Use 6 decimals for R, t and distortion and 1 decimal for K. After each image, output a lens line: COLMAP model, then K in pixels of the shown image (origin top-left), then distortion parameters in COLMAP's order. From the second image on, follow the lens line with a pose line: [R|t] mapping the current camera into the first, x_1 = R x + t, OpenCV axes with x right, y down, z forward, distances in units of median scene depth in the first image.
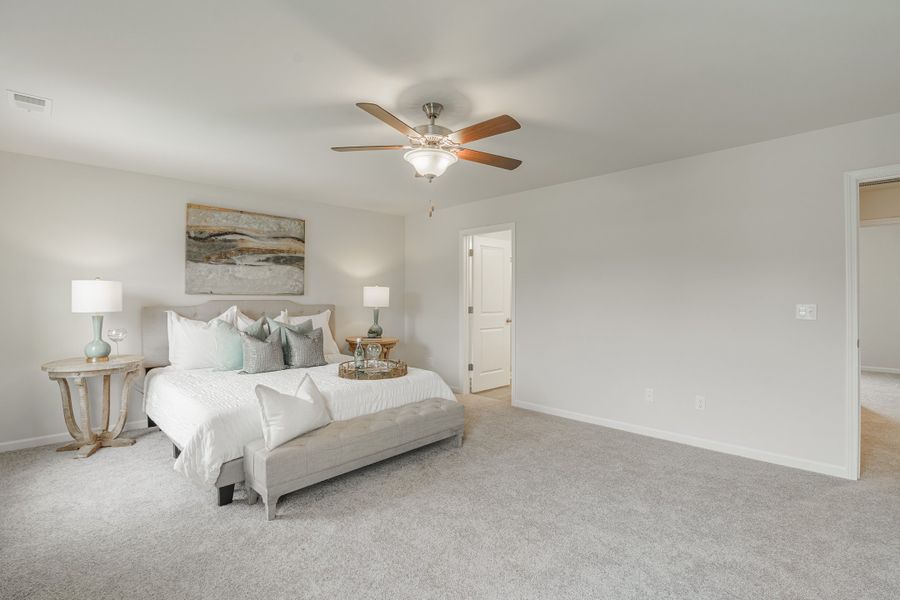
lens RADIAL K [[427.9, 0, 448.8], [0, 427.9, 292.9], [0, 0, 1]] dist [-0.032087, -0.000650]
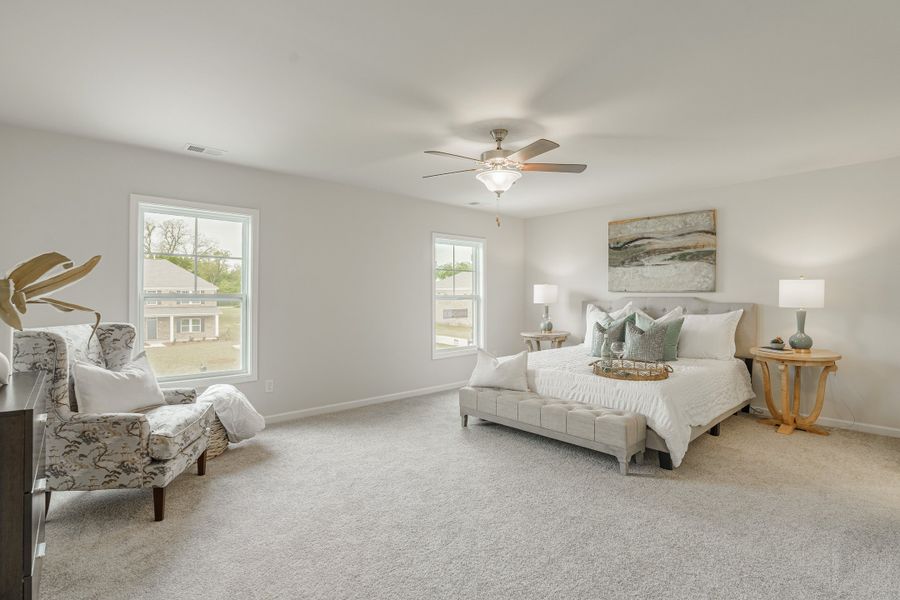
lens RADIAL K [[427.9, 0, 448.9], [0, 427.9, 299.4], [0, 0, 1]] dist [-0.032087, -0.000650]
pose [[-0.067348, 0.013104, -0.997643, 0.652930], [0.013048, 0.999840, 0.012252, 0.002755], [0.997644, -0.012192, -0.067508, 0.536171]]
